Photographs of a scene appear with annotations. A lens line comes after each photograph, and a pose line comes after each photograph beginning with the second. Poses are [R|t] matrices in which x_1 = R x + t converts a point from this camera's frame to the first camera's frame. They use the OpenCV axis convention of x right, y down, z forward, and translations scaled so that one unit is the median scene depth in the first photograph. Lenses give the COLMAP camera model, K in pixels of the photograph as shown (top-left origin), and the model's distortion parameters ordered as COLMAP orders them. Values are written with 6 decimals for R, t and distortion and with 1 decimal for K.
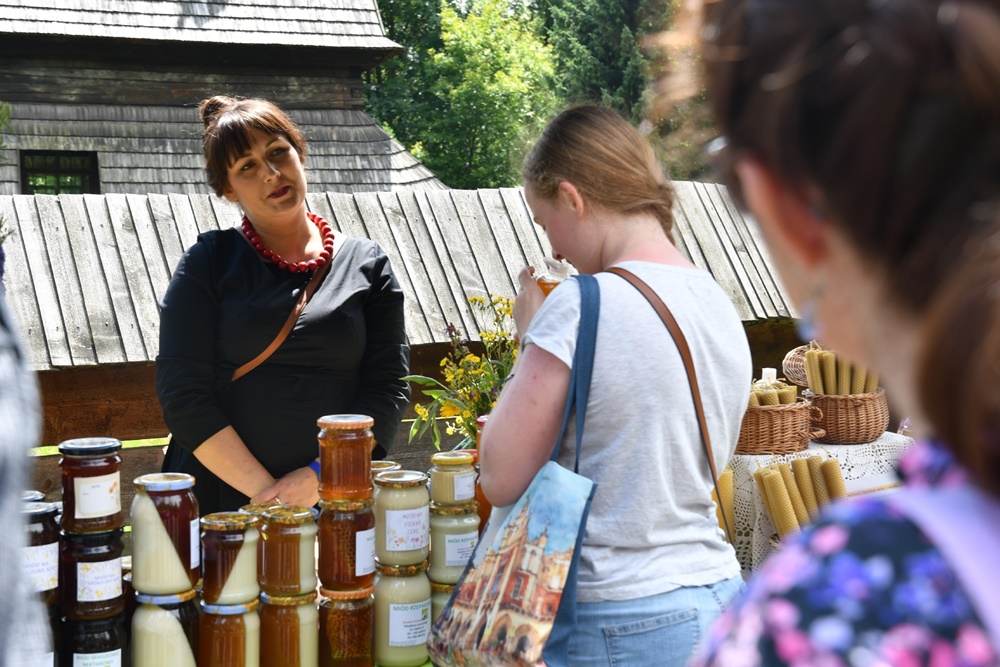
lens RADIAL K [[1468.6, 0, 503.1], [0, 1468.6, 331.9], [0, 0, 1]] dist [0.312337, 0.000000]
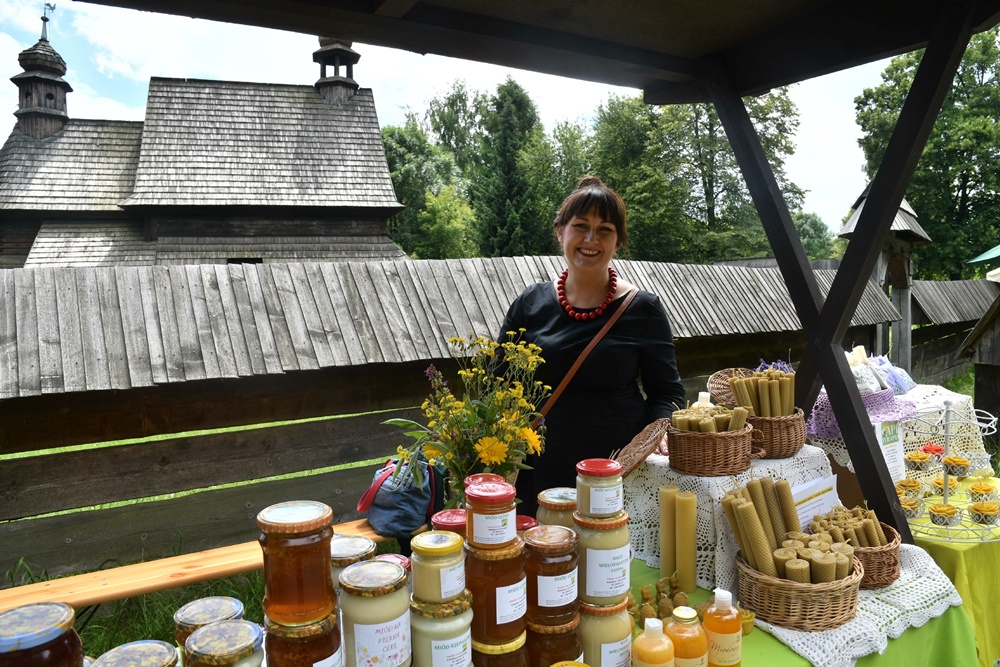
lens RADIAL K [[679.0, 0, 503.1], [0, 679.0, 337.9], [0, 0, 1]] dist [-0.065063, 0.003119]
pose [[0.997259, -0.014940, 0.072462, -0.011226], [0.015026, 0.999887, -0.000642, -0.012849], [-0.072444, 0.001729, 0.997371, 0.297962]]
